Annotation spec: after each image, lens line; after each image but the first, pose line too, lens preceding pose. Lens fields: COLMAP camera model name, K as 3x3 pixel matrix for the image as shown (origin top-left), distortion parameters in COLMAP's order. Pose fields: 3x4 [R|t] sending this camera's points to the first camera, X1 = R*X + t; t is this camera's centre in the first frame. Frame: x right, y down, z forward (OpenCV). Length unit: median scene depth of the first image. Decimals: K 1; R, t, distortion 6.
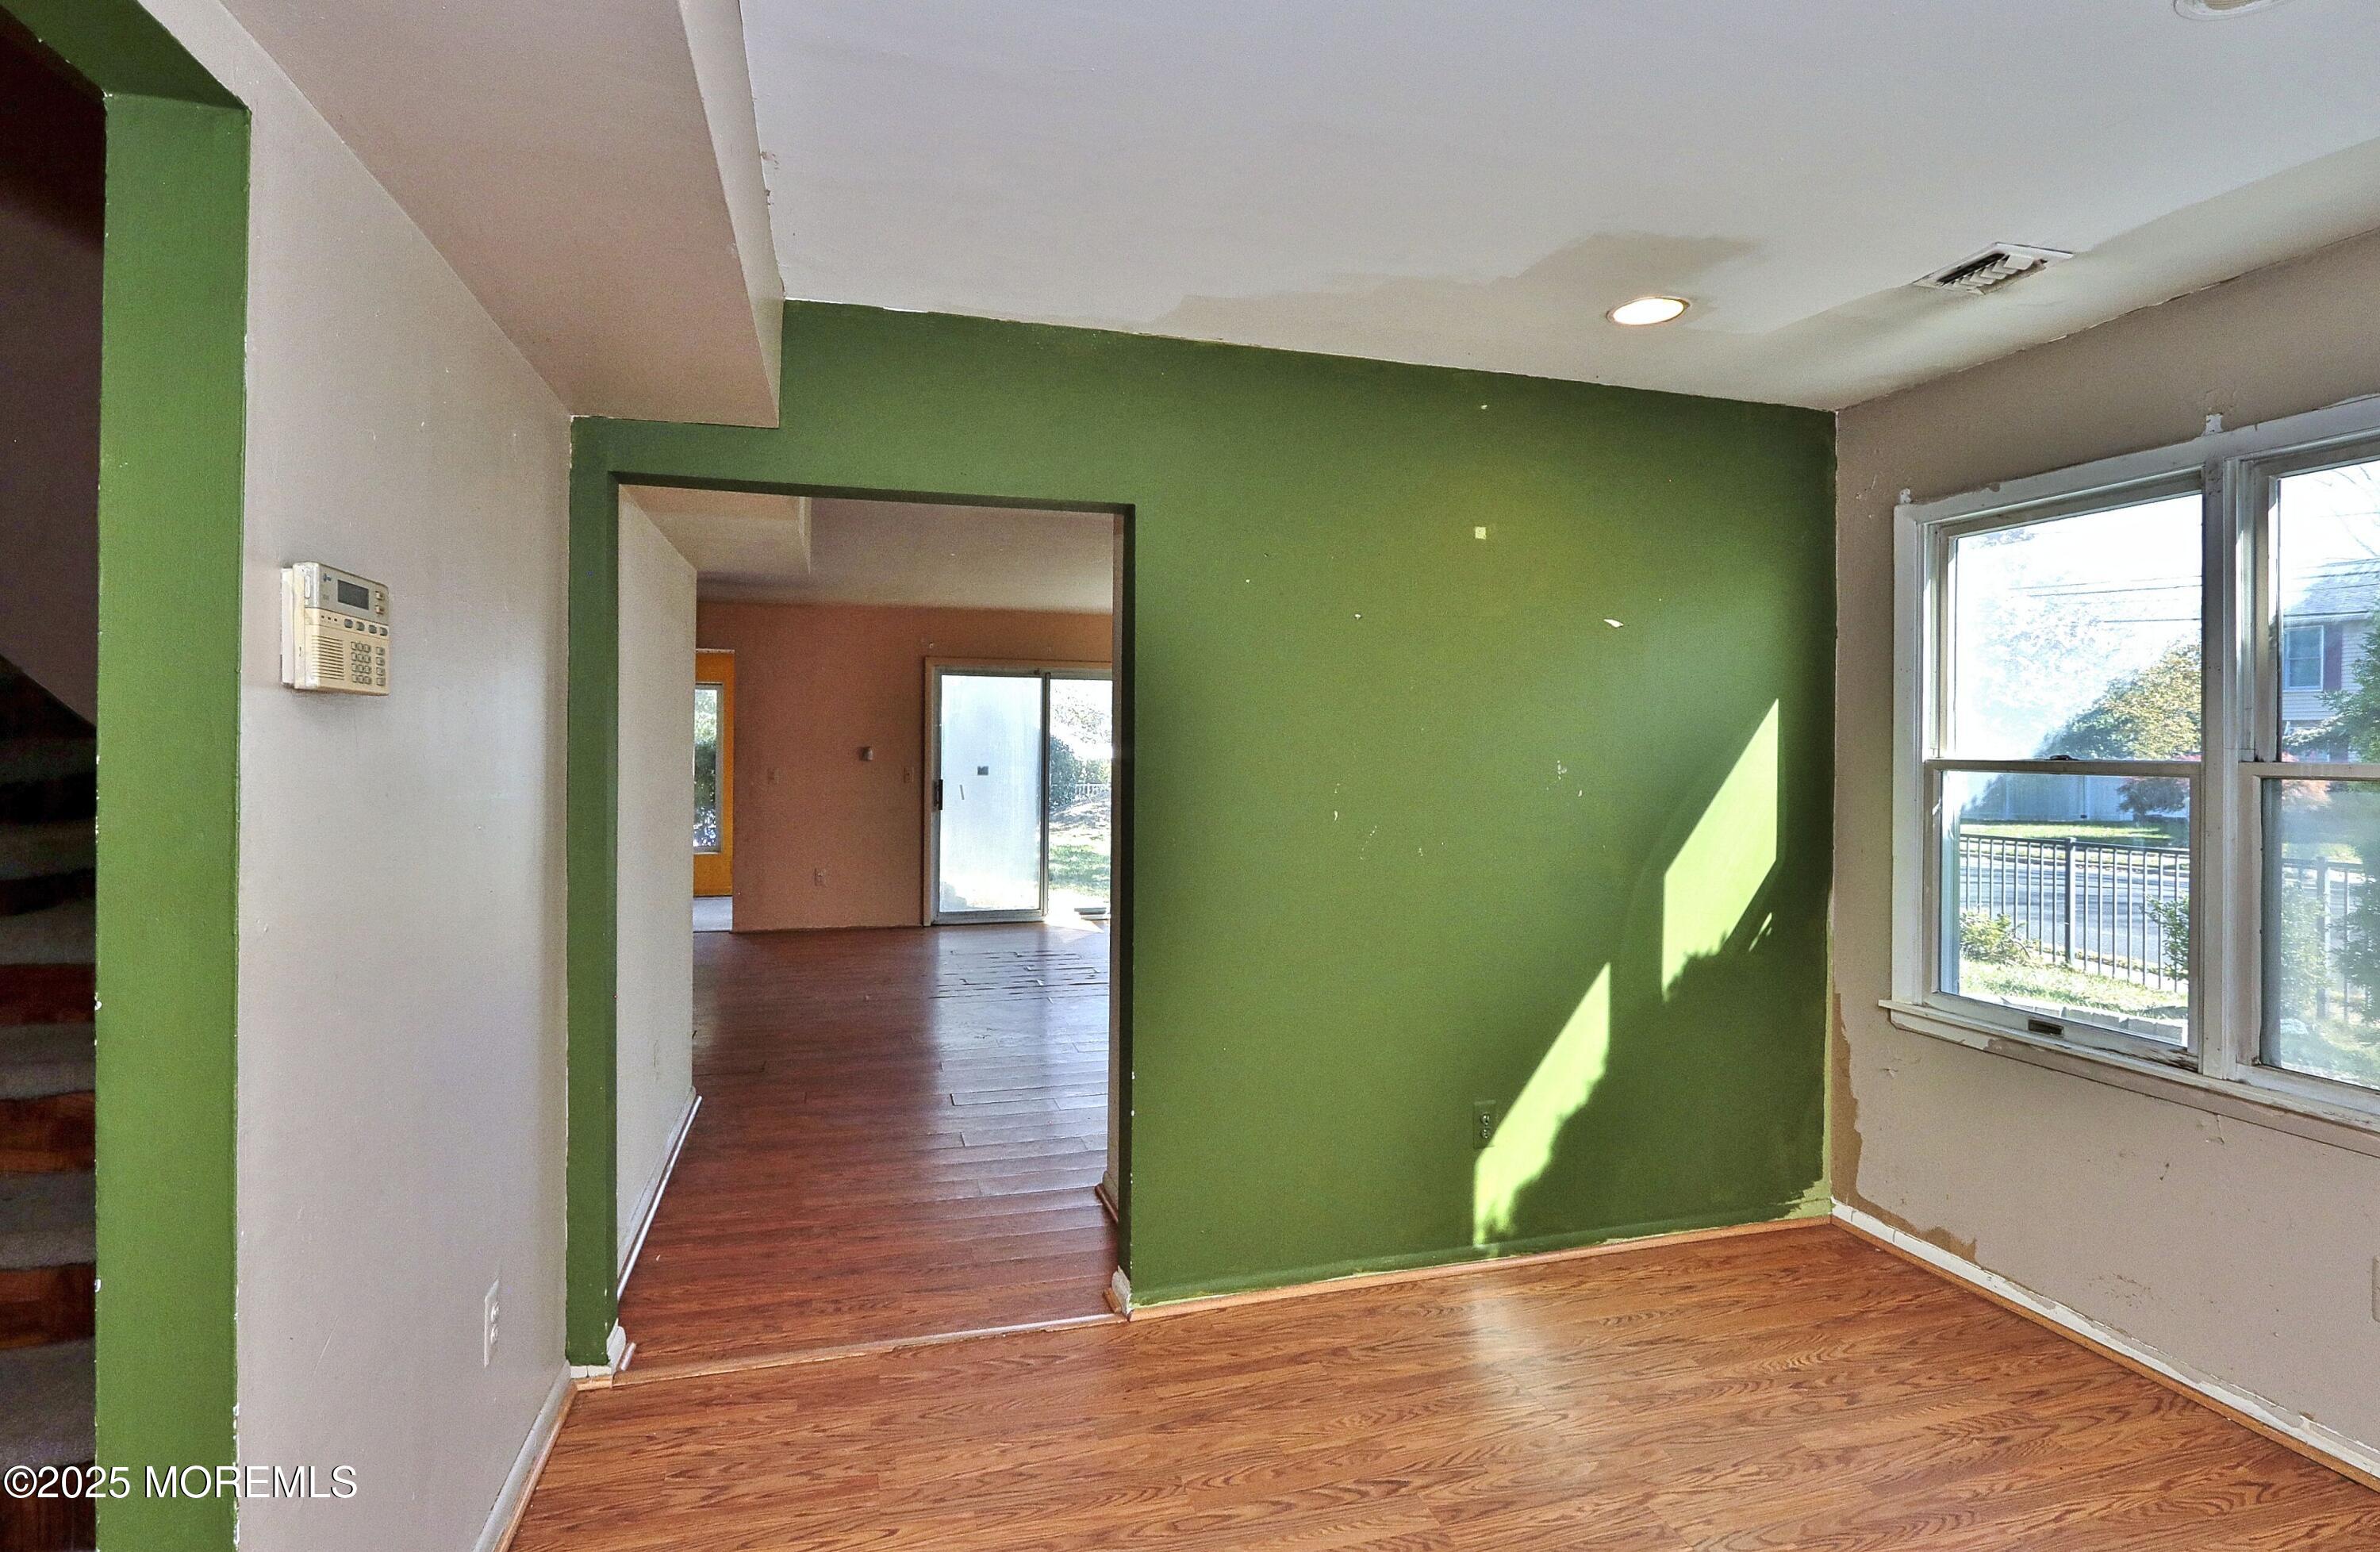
lens RADIAL K [[1145.9, 0, 1189.0], [0, 1145.9, 736.1], [0, 0, 1]] dist [-0.012469, -0.000324]
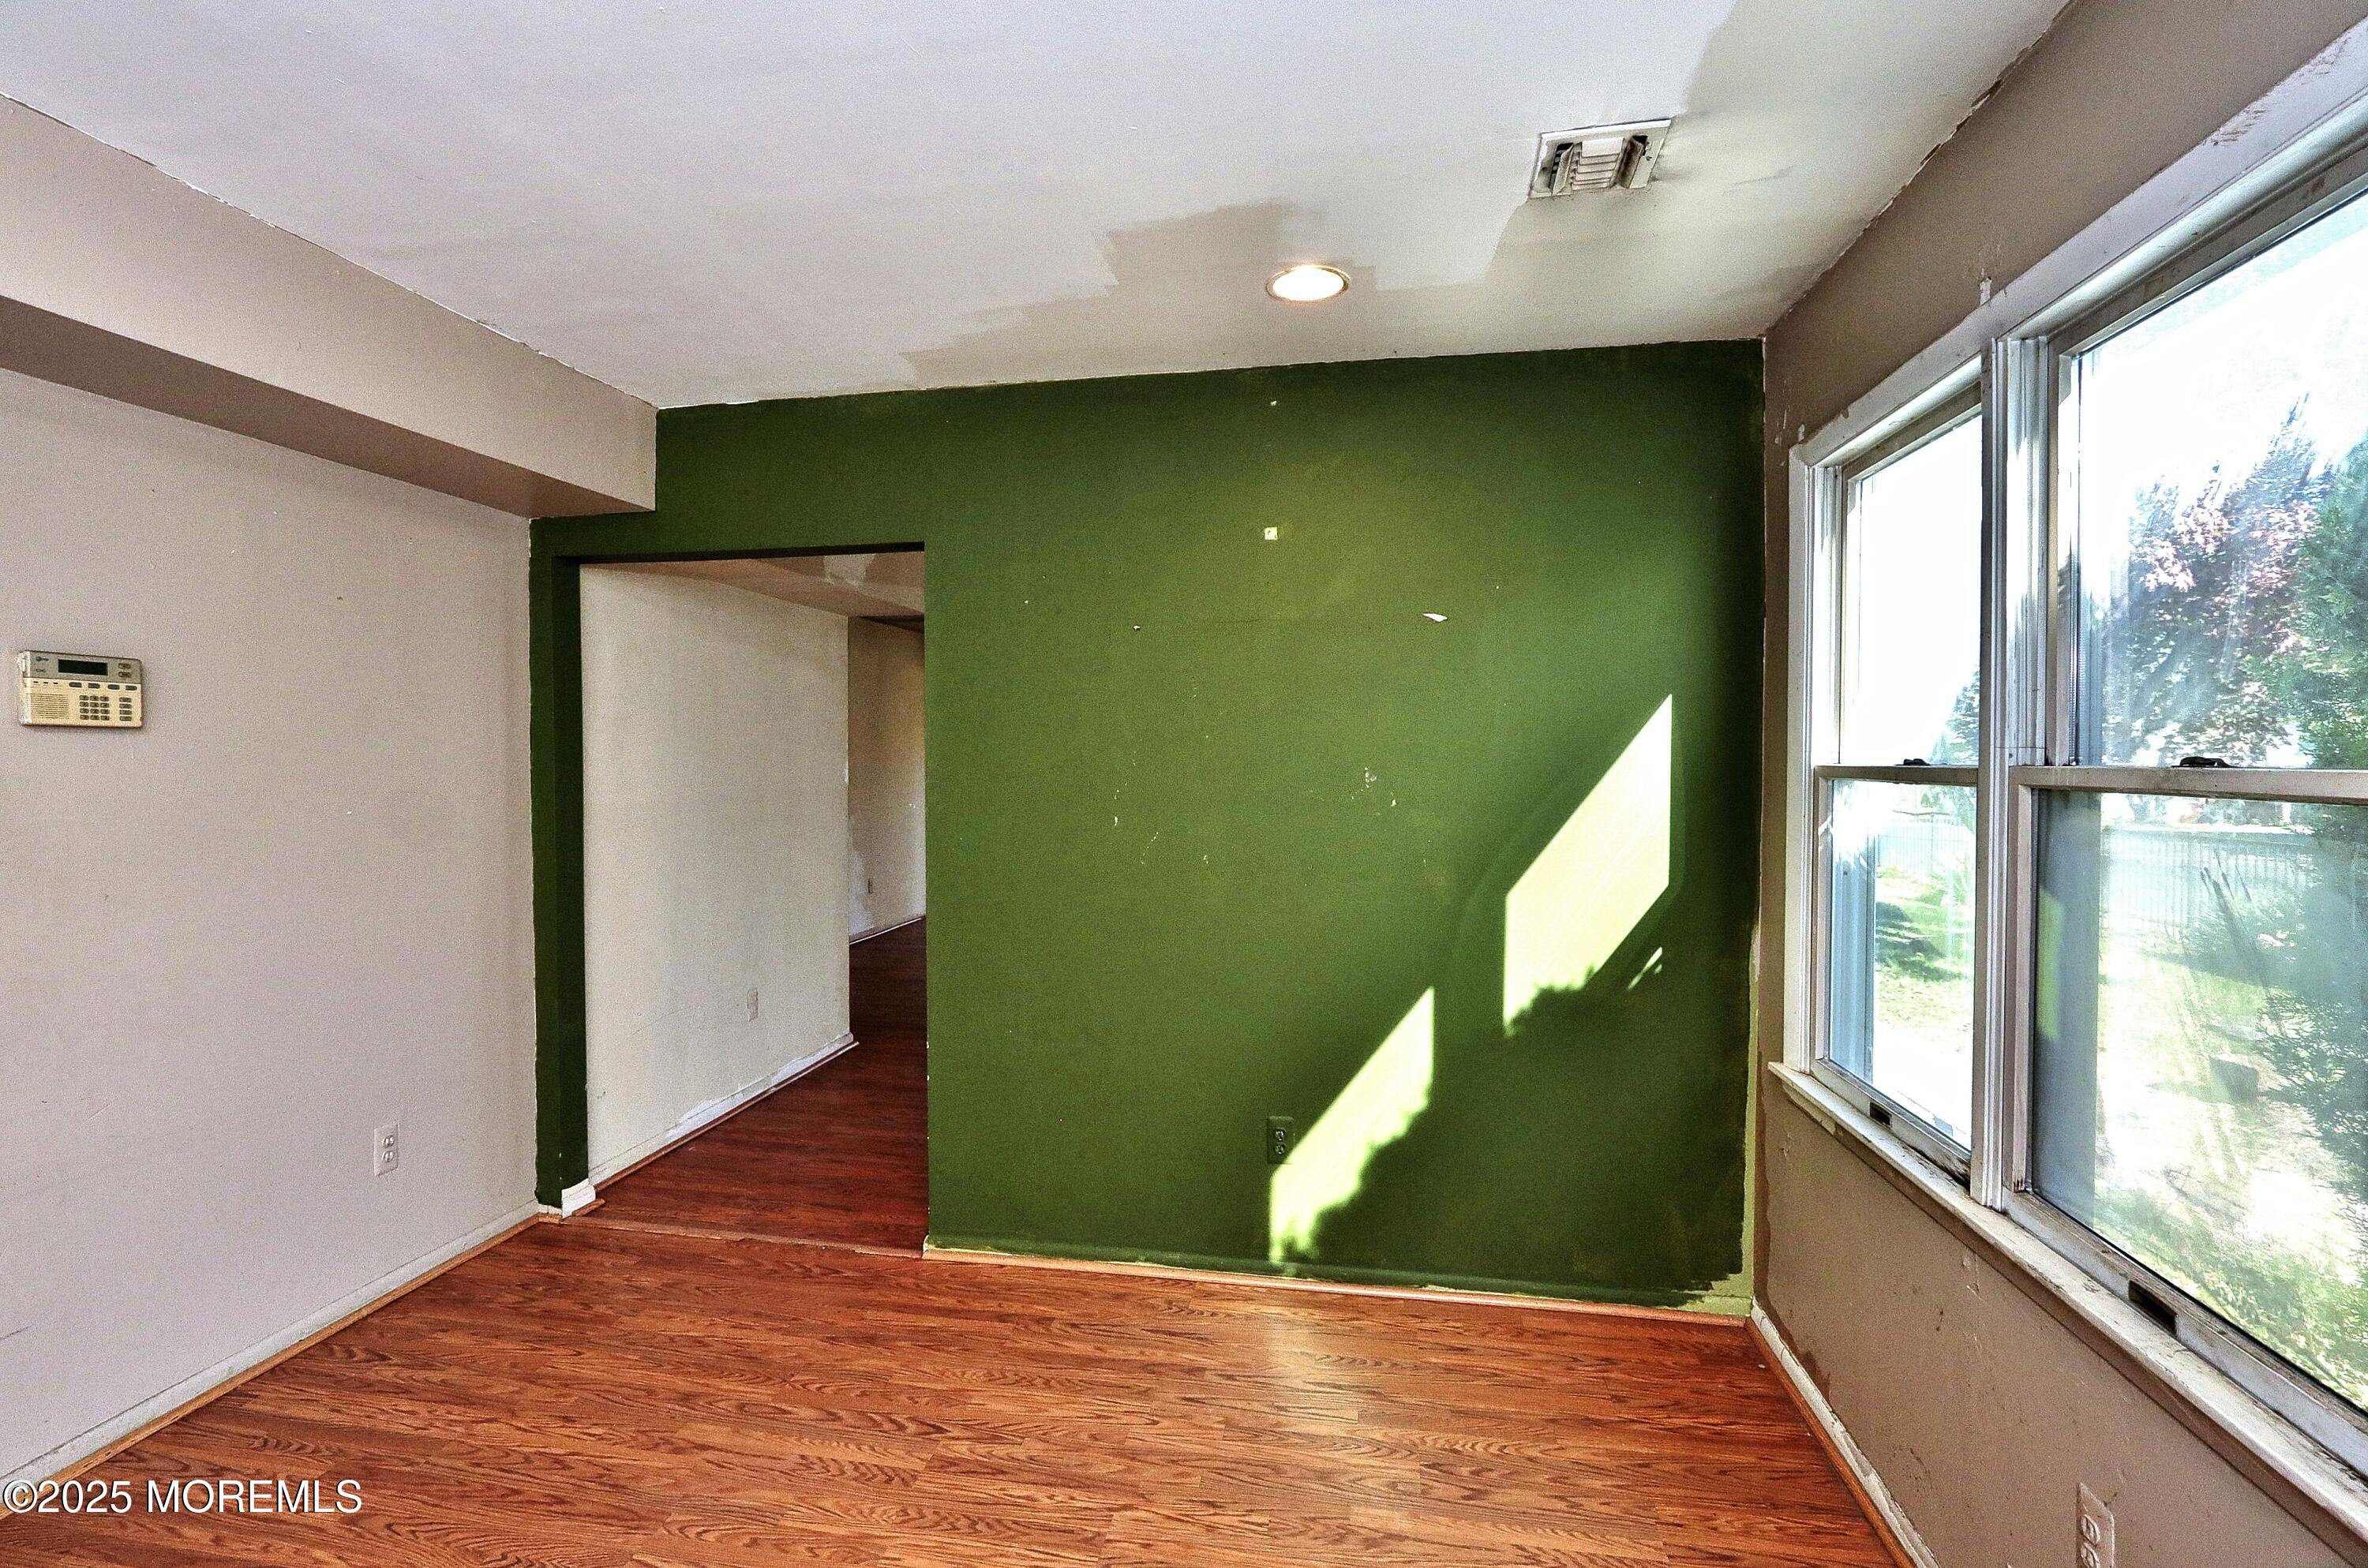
lens RADIAL K [[1111.7, 0, 1172.7], [0, 1111.7, 769.8], [0, 0, 1]] dist [-0.013153, 0.000081]
pose [[0.894811, -0.002172, -0.446441, 0.606012], [0.010277, 0.999823, 0.015734, 0.007167], [0.446328, -0.018667, 0.894675, 0.116131]]
